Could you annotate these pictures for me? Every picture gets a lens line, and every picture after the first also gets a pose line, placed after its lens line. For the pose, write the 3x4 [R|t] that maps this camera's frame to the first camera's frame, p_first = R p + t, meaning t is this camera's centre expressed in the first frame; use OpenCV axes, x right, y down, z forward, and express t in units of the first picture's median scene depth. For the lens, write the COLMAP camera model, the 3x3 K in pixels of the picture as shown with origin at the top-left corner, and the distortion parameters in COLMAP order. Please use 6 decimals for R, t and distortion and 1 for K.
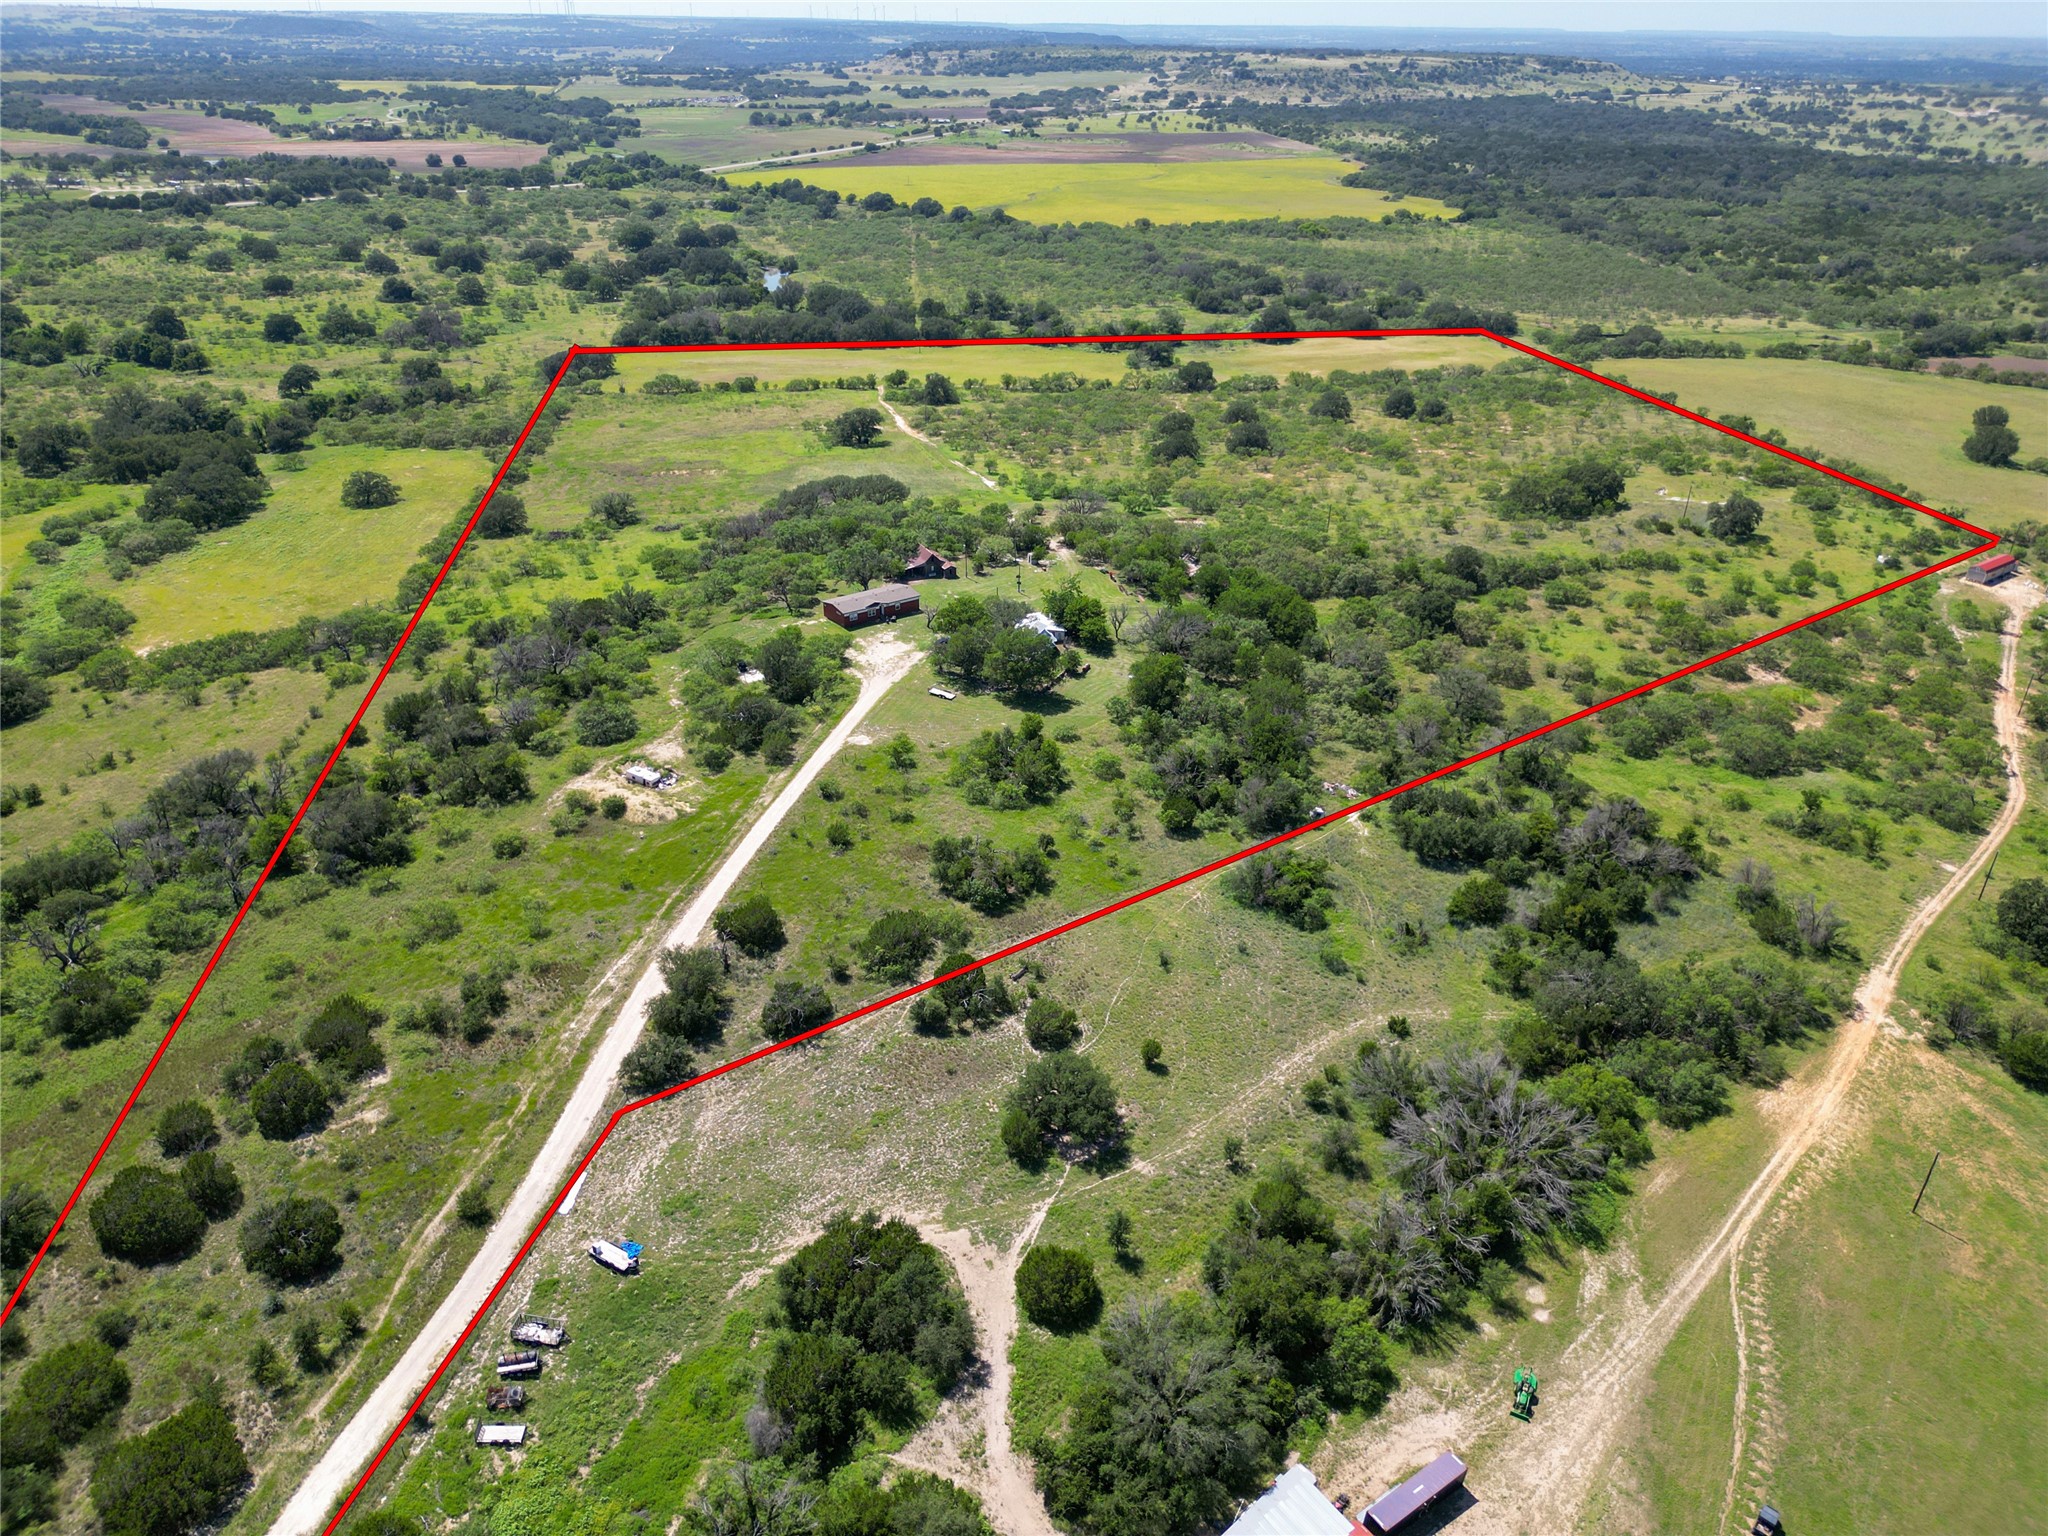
lens RADIAL K [[1438.9, 0, 1019.6], [0, 1438.9, 770.4], [0, 0, 1]] dist [0.059092, -0.052172]
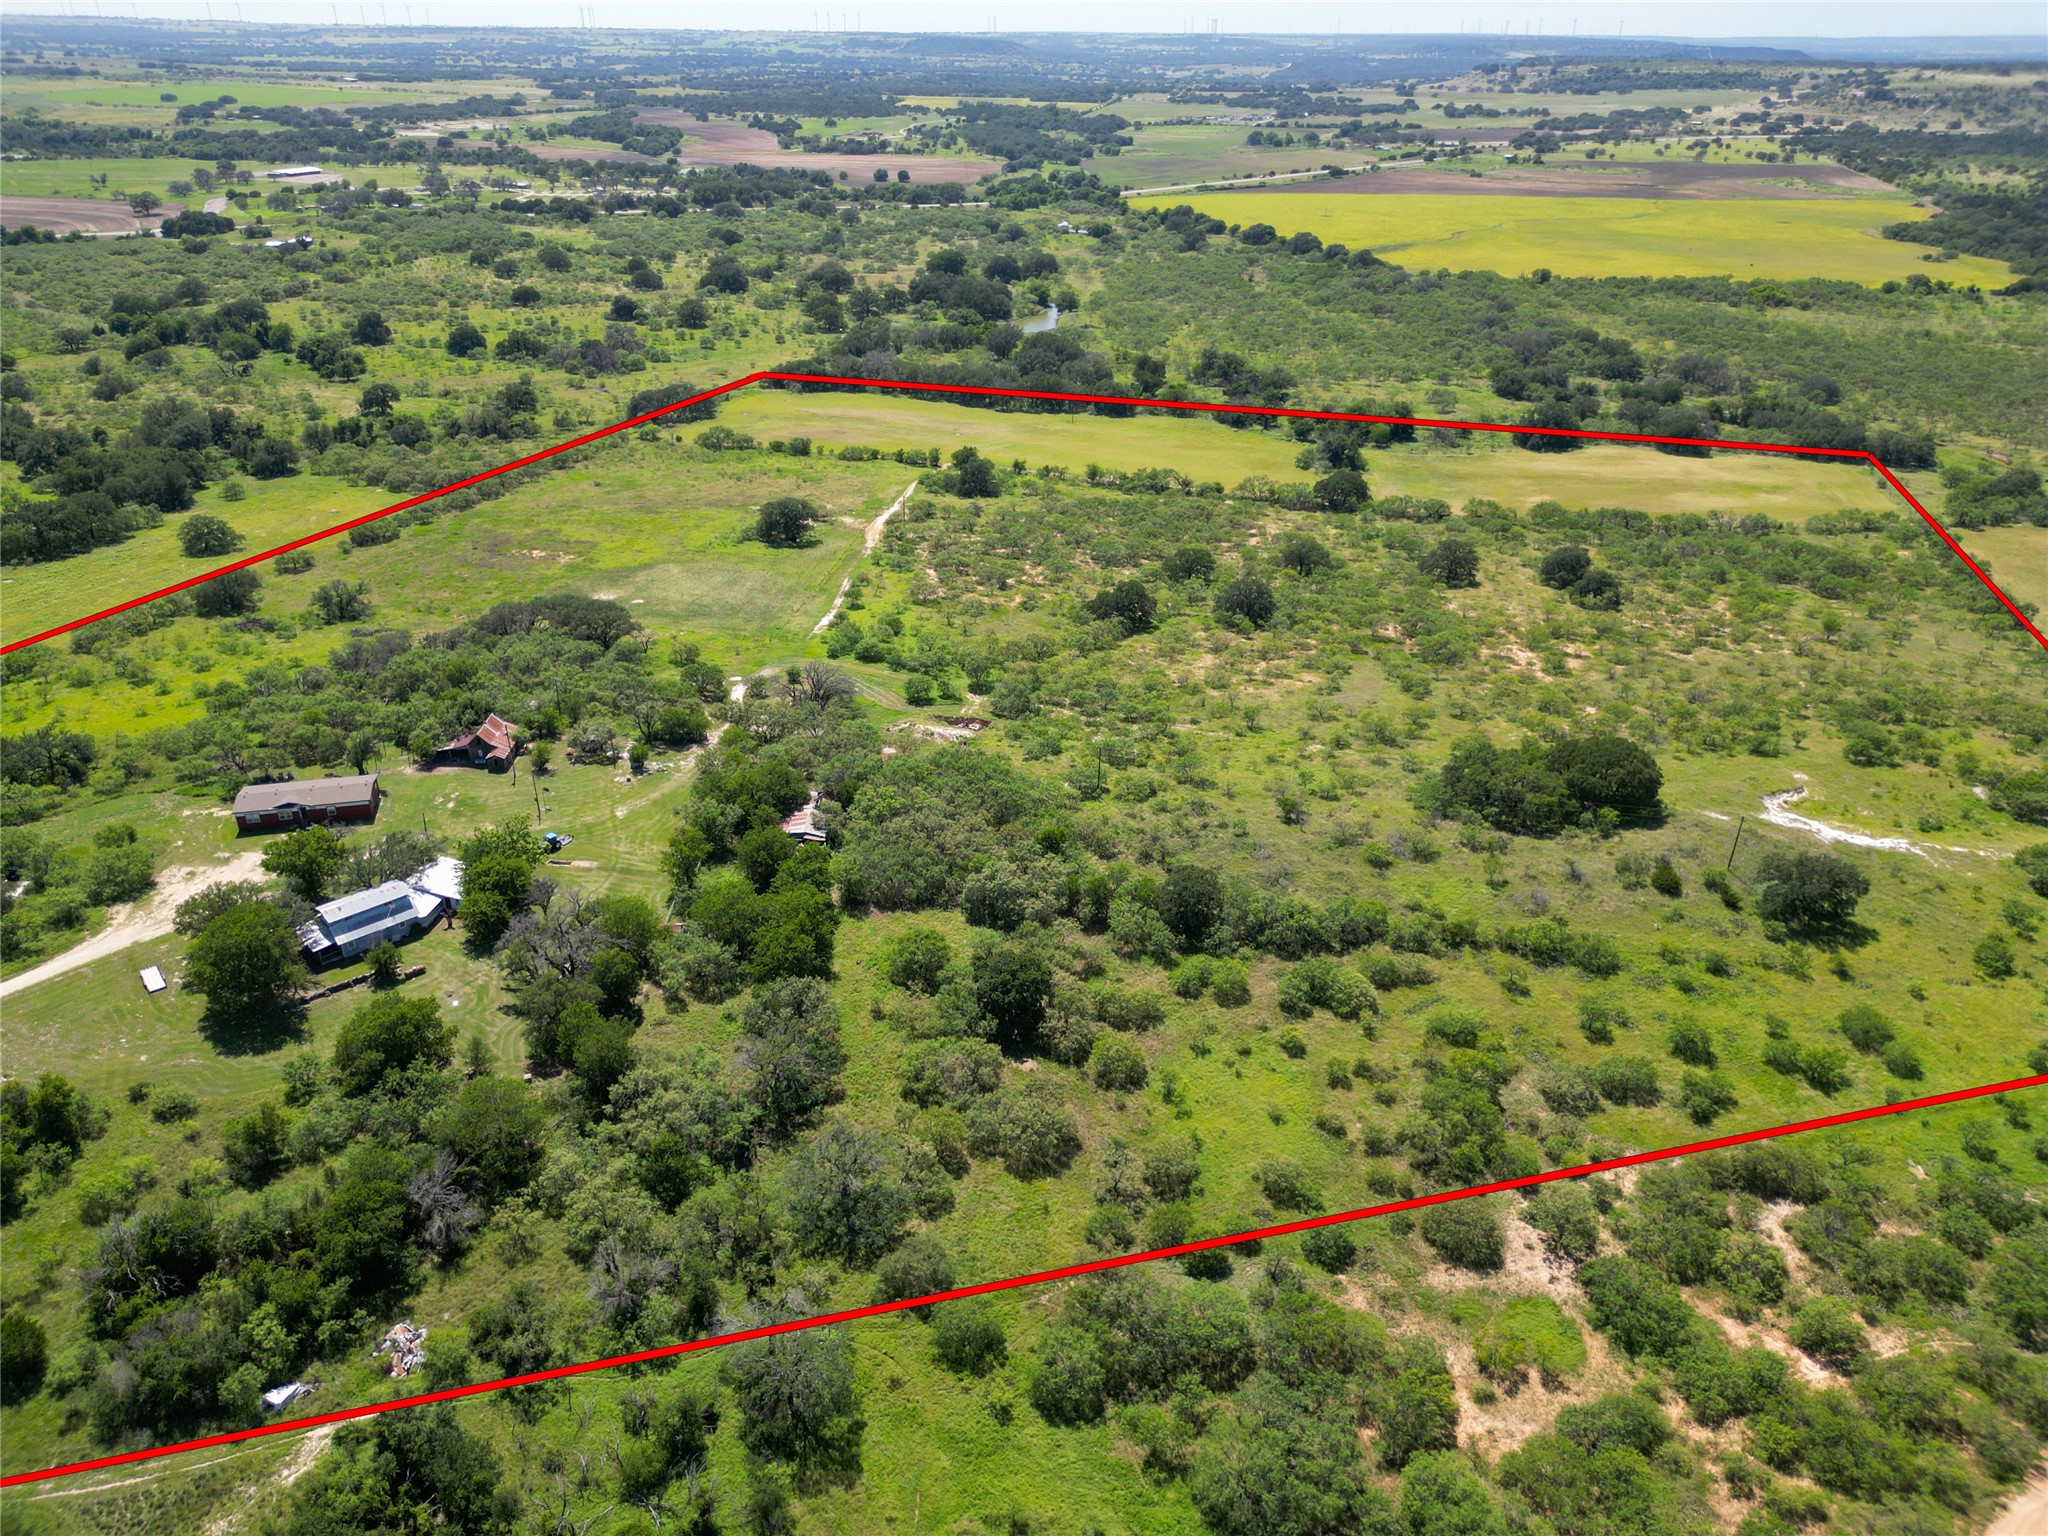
lens RADIAL K [[1438.9, 0, 1019.6], [0, 1438.9, 770.4], [0, 0, 1]] dist [0.059092, -0.052172]
pose [[0.917942, 0.177930, -0.354574, 0.217031], [-0.181170, 0.983151, 0.024333, -0.095695], [0.352930, 0.041902, 0.934711, 0.194213]]
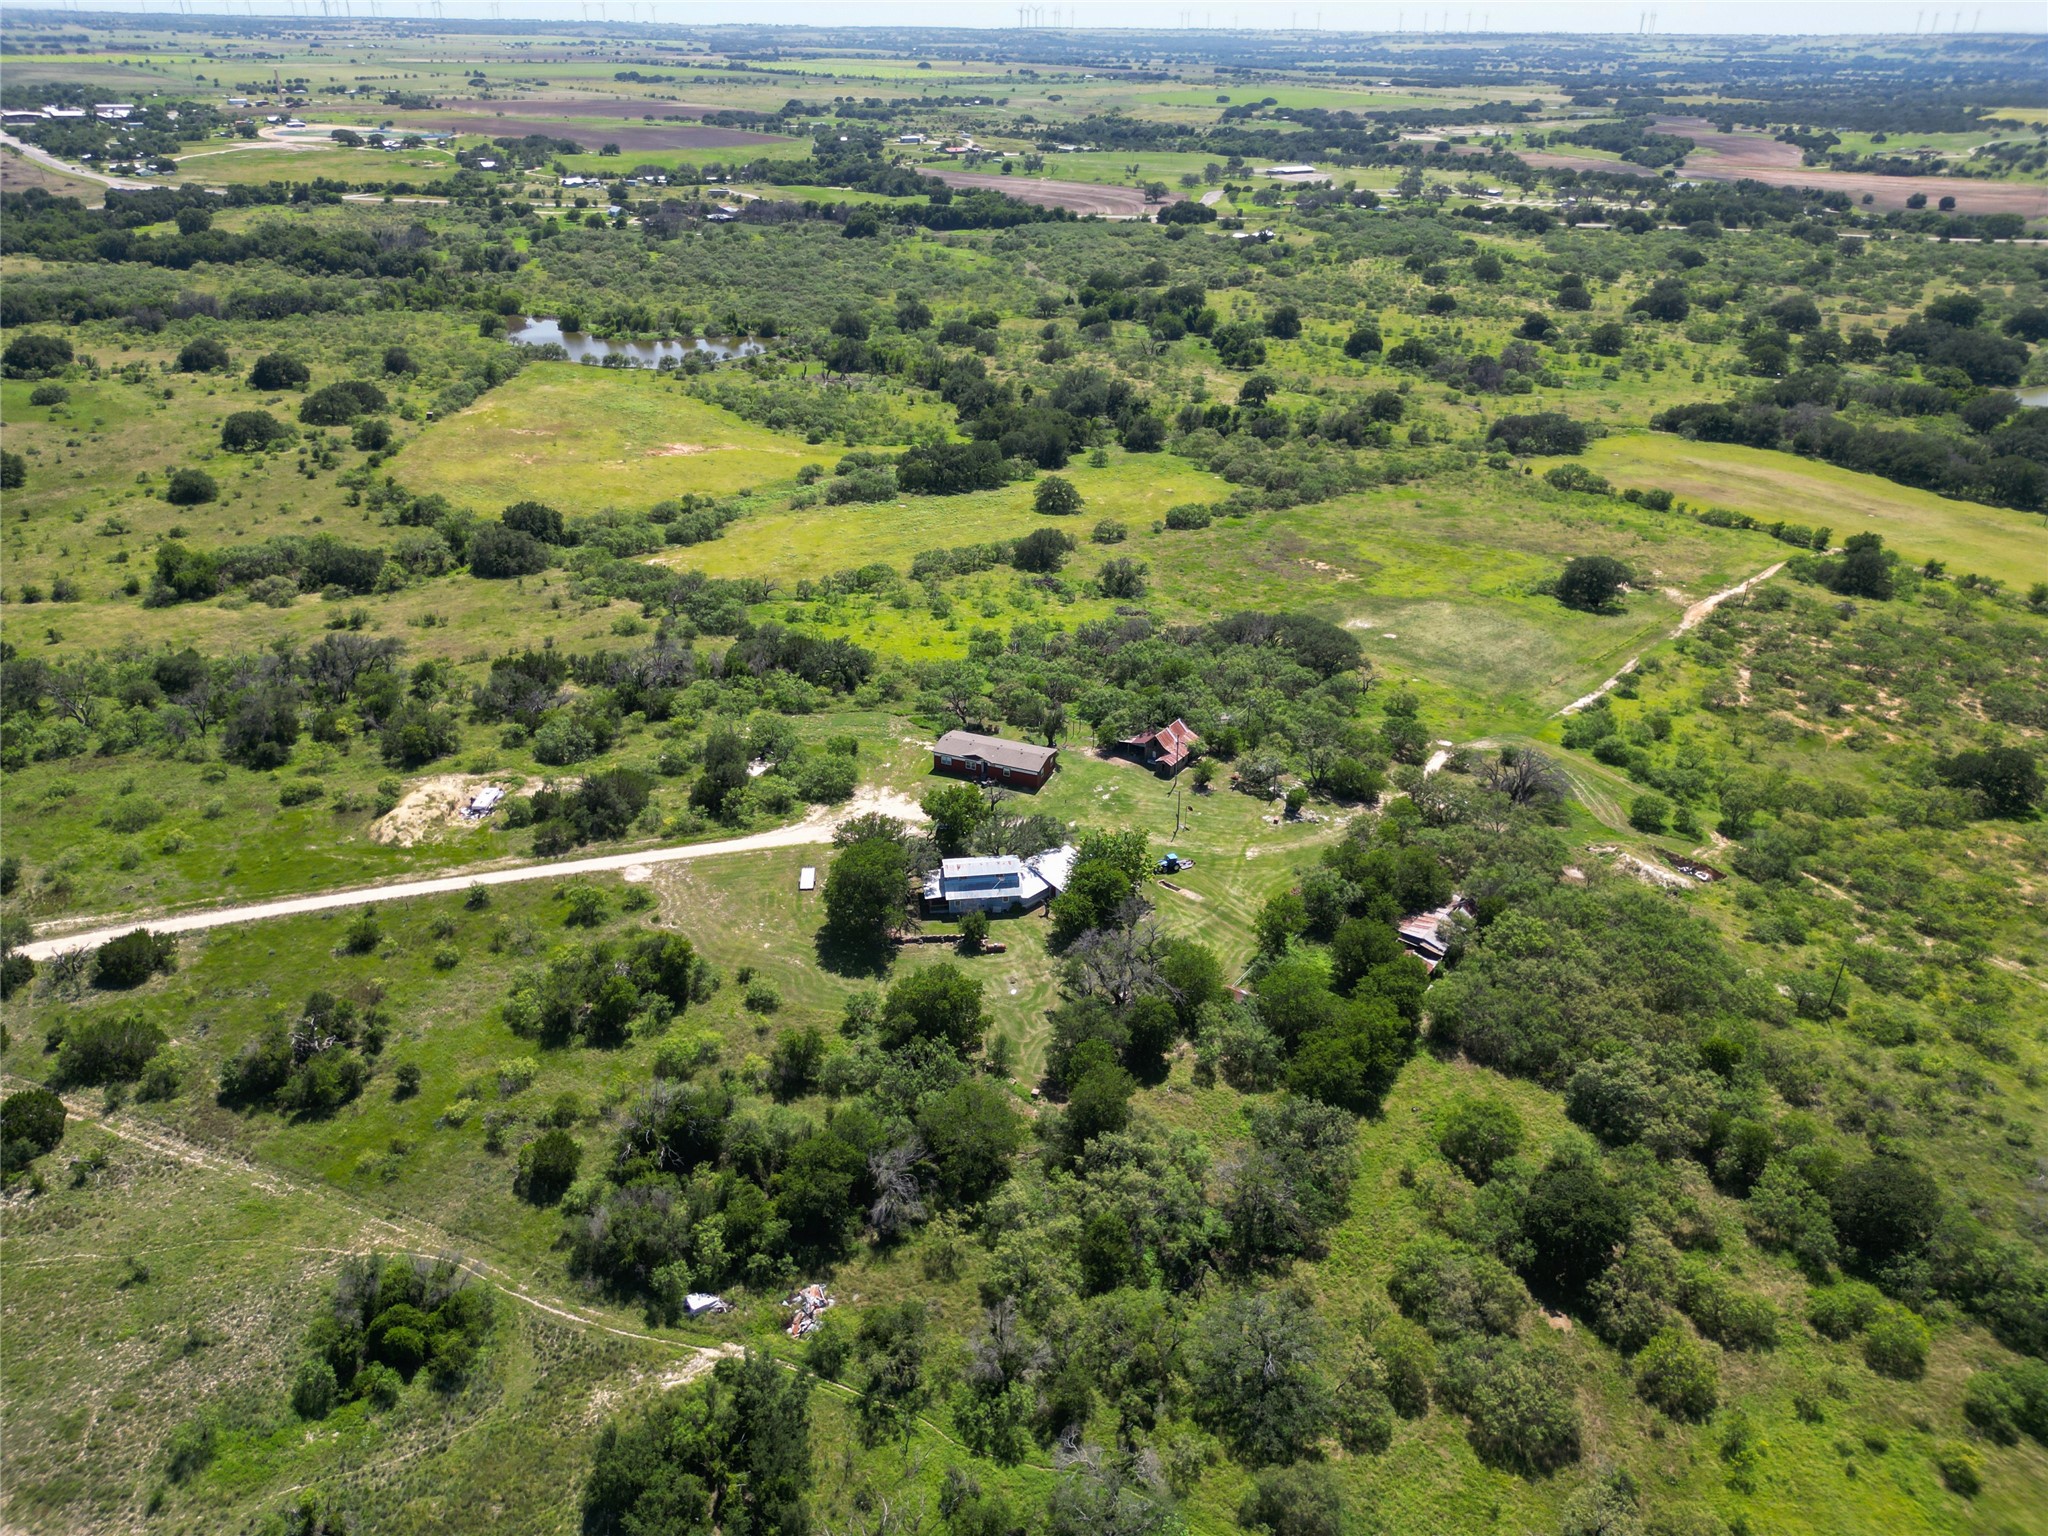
lens RADIAL K [[1438.9, 0, 1019.6], [0, 1438.9, 770.4], [0, 0, 1]] dist [0.059092, -0.052172]
pose [[0.511717, 0.387844, -0.766631, 0.225632], [-0.398843, 0.897570, 0.187864, -0.116921], [0.760967, 0.209632, 0.613990, 0.236718]]
